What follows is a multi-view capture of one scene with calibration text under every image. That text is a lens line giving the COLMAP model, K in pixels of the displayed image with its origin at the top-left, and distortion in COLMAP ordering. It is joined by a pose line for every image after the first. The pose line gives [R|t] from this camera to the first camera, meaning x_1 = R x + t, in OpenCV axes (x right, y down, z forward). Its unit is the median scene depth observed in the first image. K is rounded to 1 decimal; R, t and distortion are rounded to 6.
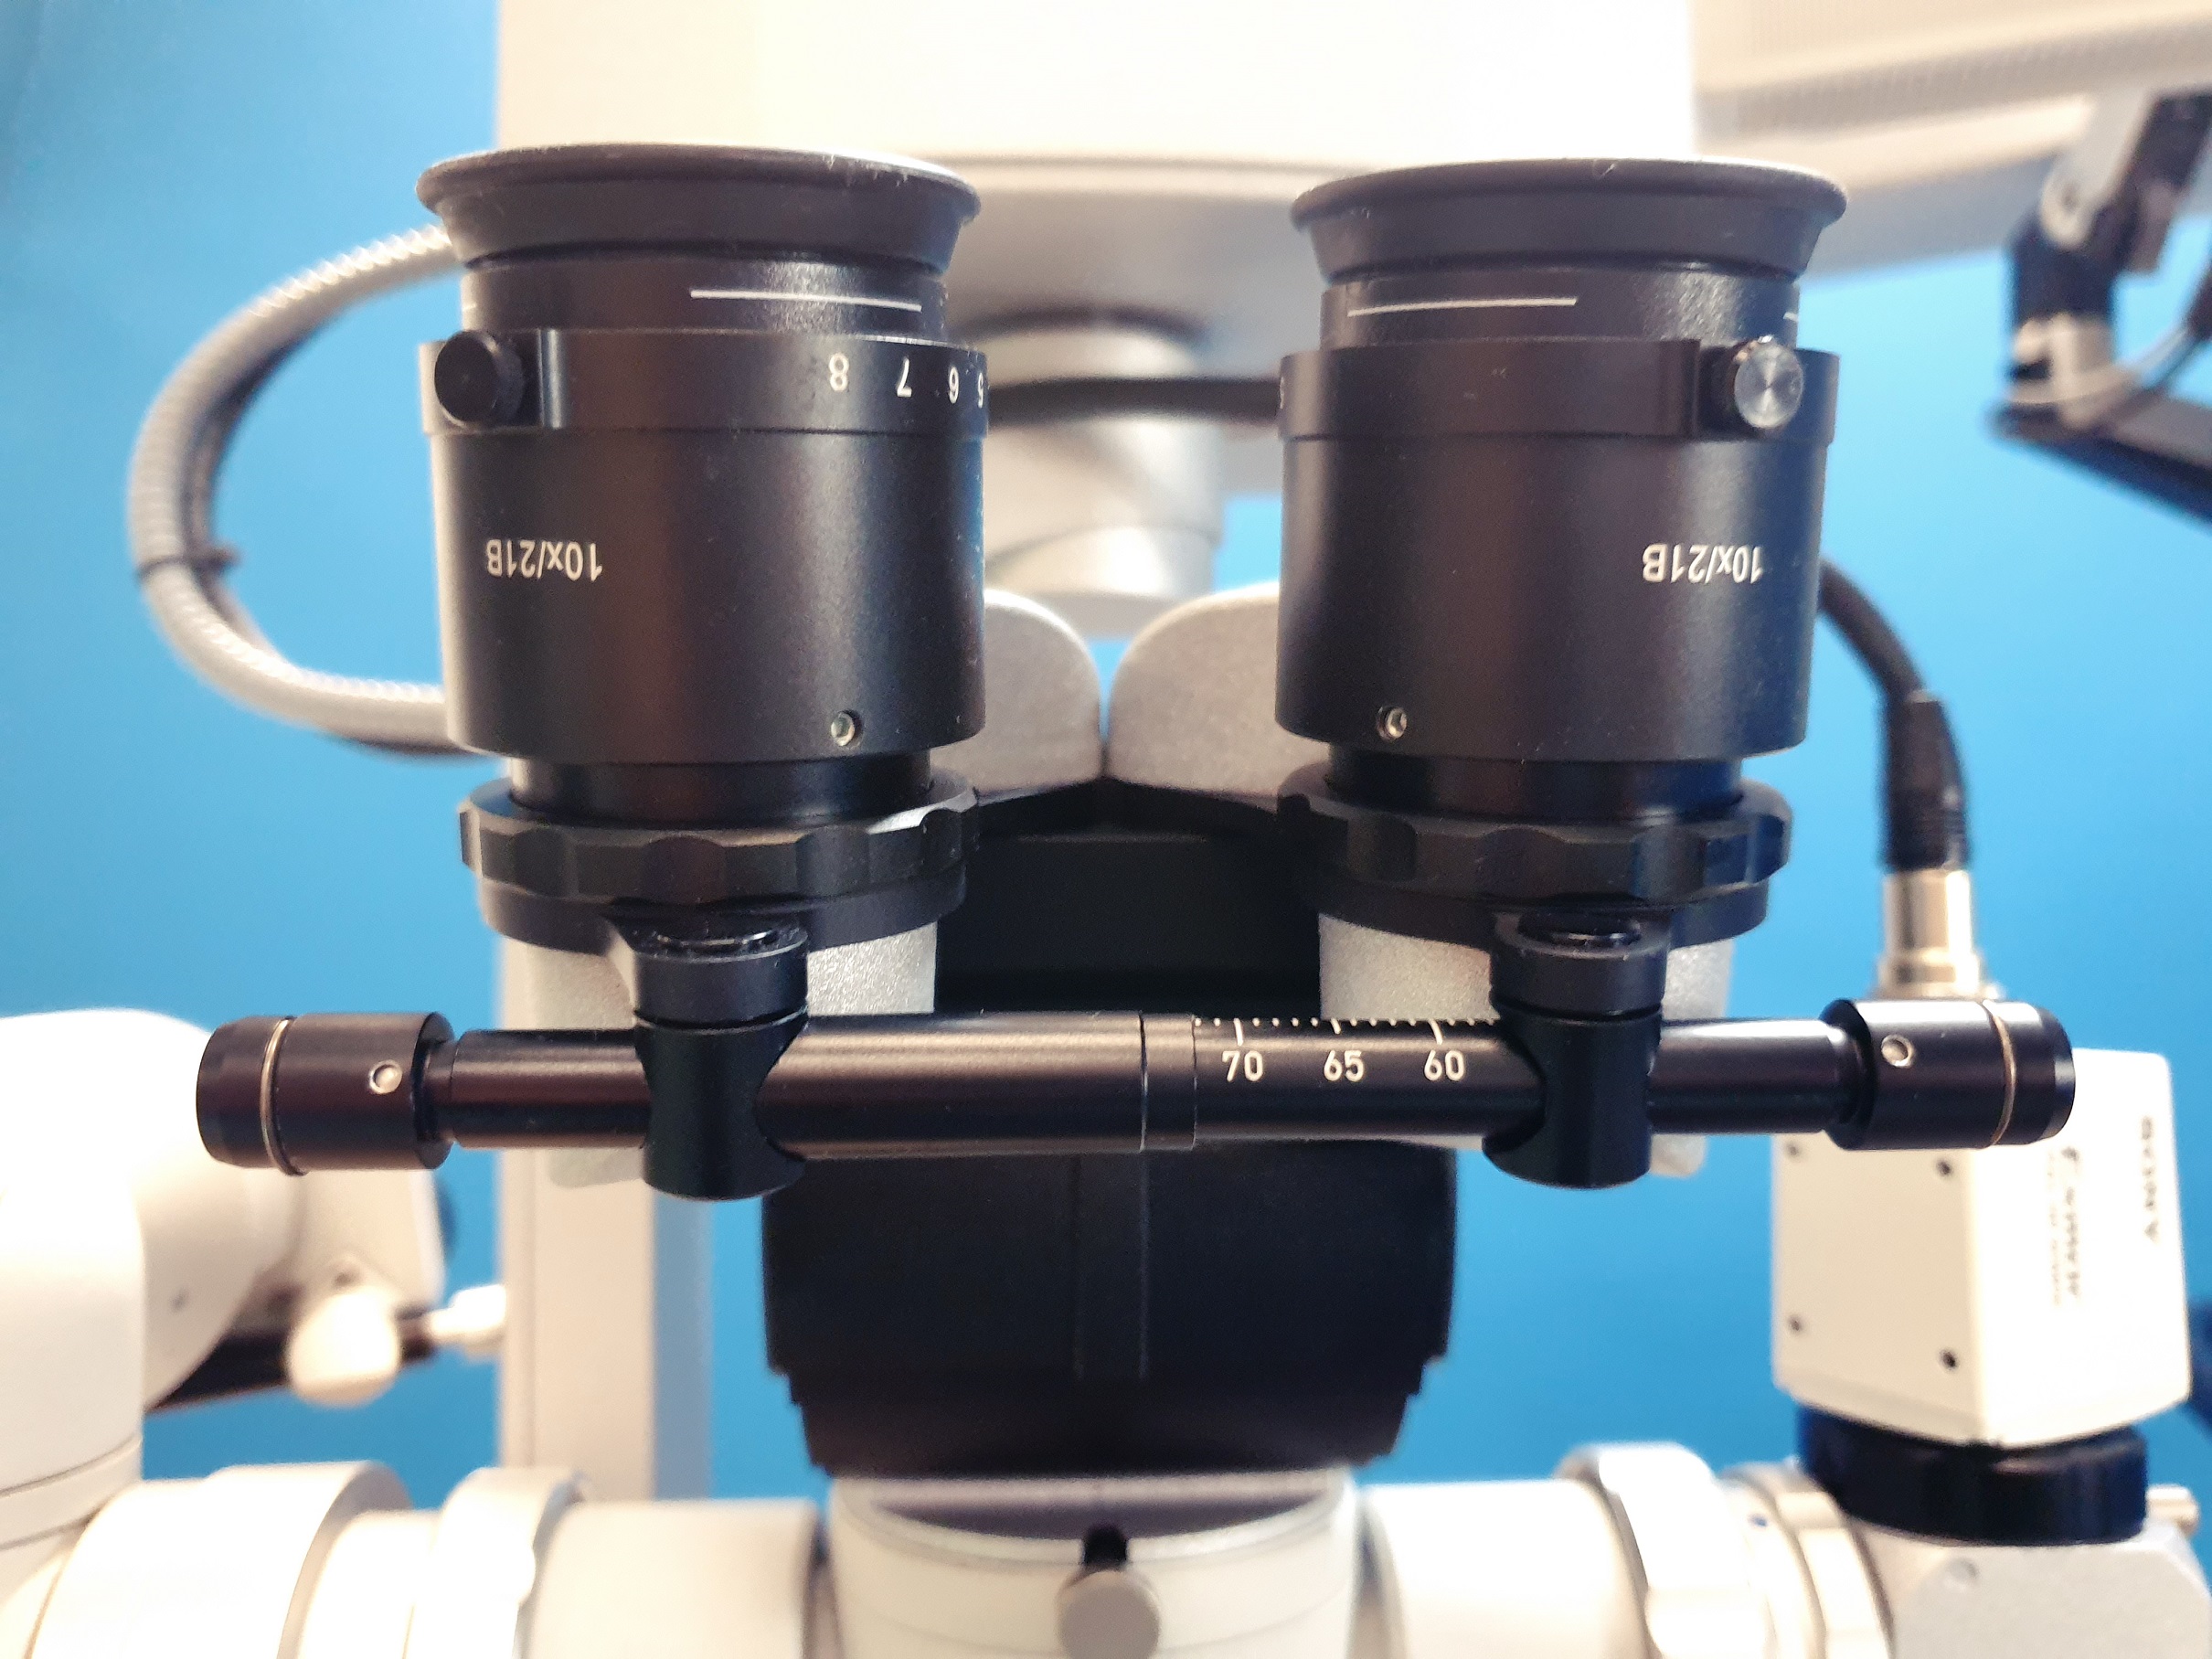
lens RADIAL K [[1755.3, 0, 1139.5], [0, 1755.3, 841.0], [0, 0, 1]] dist [0.019279, -0.033049]
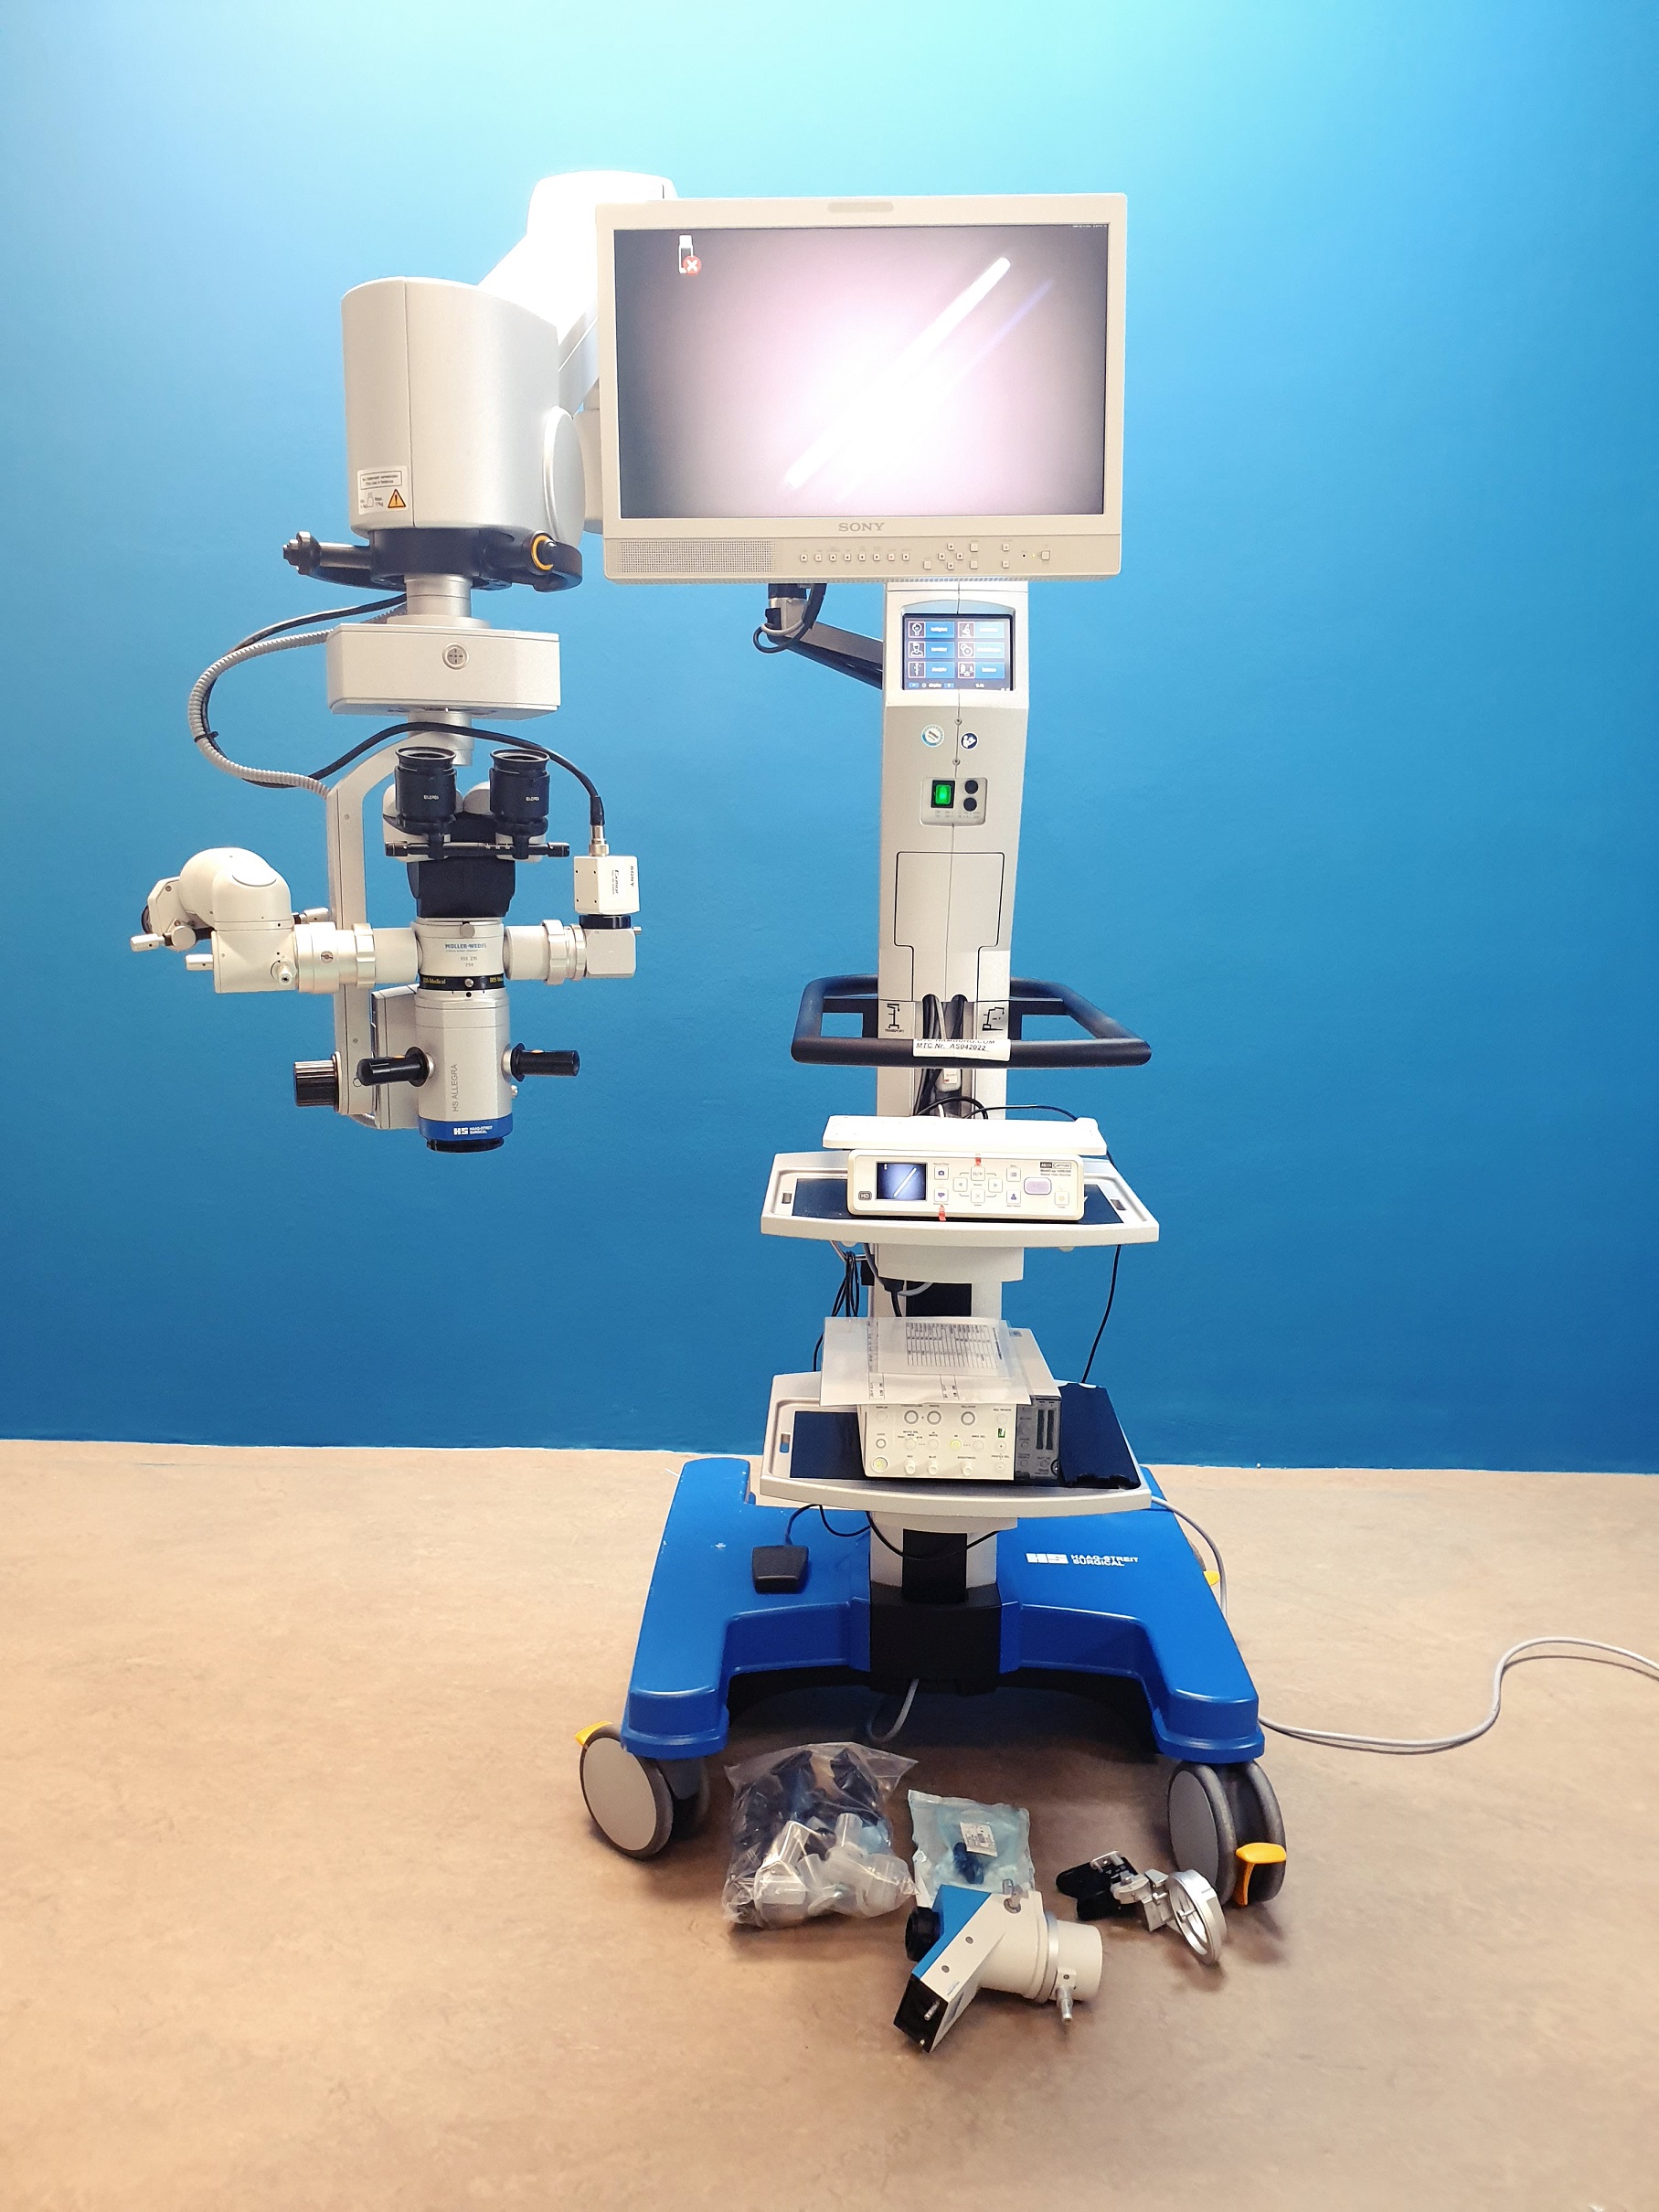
lens RADIAL K [[1755.3, 0, 847.0], [0, 1755.3, 1103.9], [0, 0, 1]] dist [0.019279, -0.033049]
pose [[0.958697, -0.032339, 0.282585, -0.495963], [-0.026136, 0.979296, 0.200740, -0.294965], [-0.283226, -0.199835, 0.938003, -5.379686]]
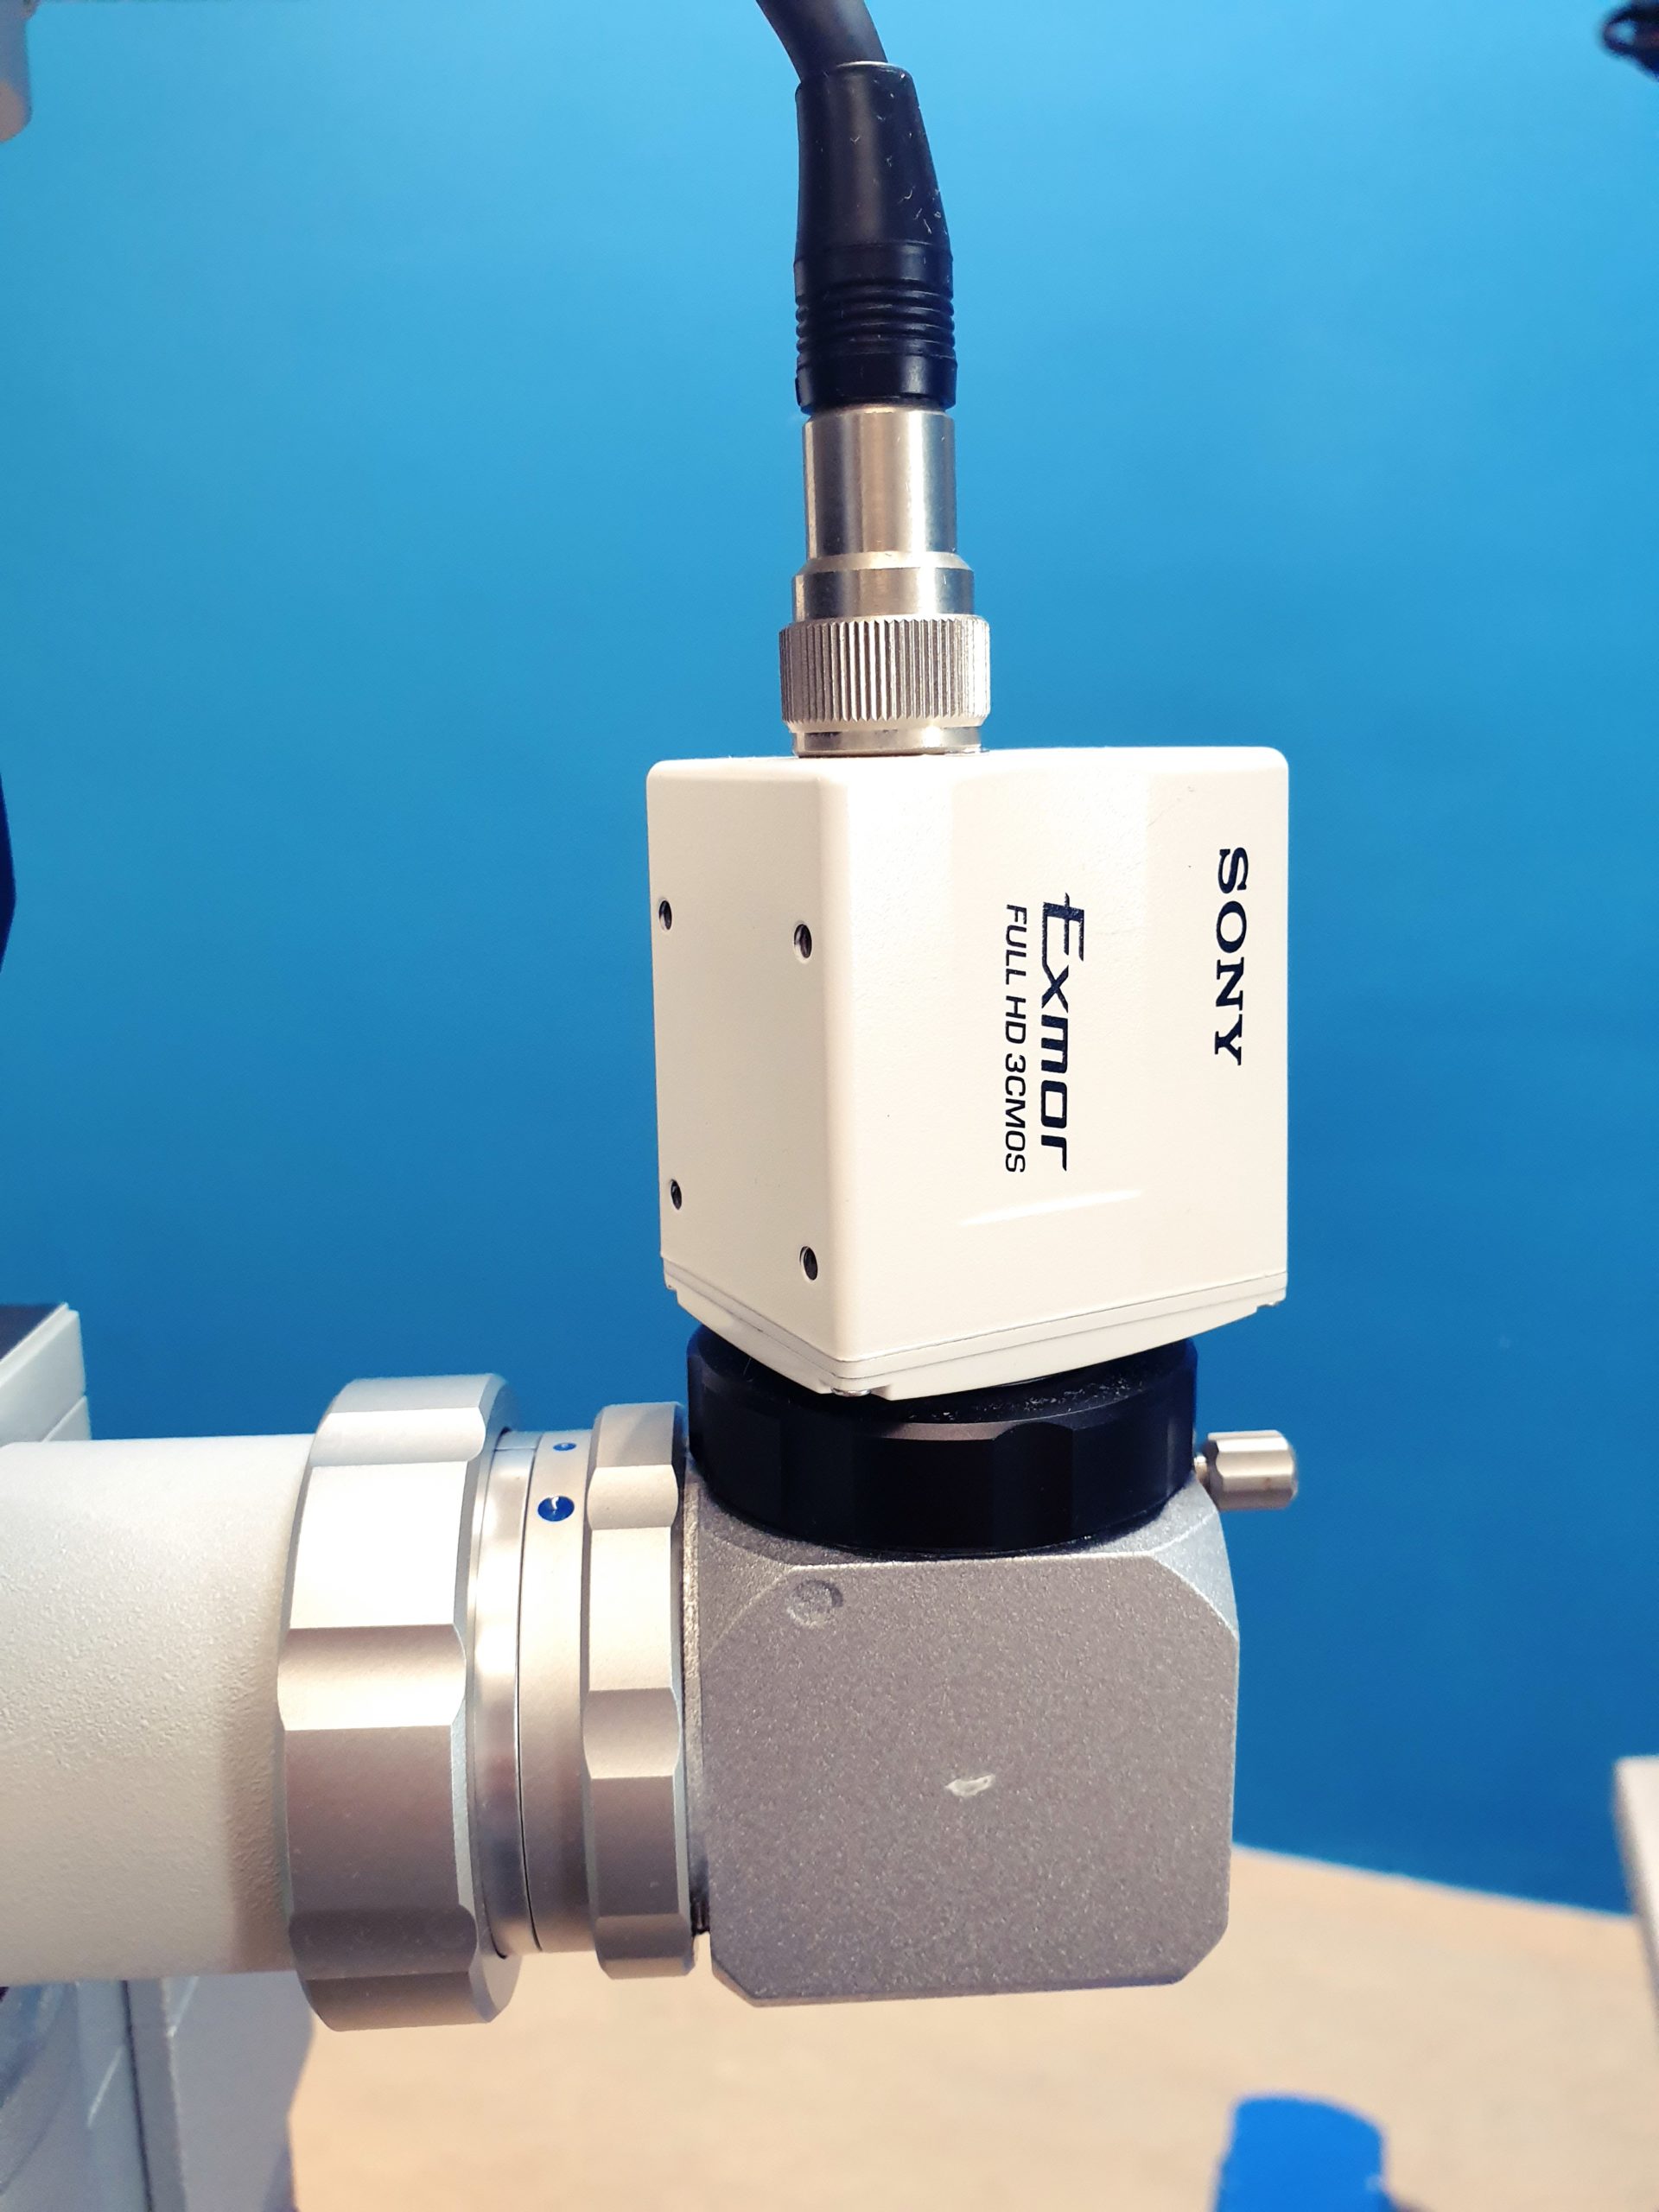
lens RADIAL K [[1755.3, 0, 830.0], [0, 1755.3, 1113.4], [0, 0, 1]] dist [0.019279, -0.033049]
pose [[0.999762, -0.008037, -0.020257, 0.467629], [0.012867, 0.967902, 0.250999, 0.098661], [0.017590, -0.251200, 0.967775, 0.439087]]
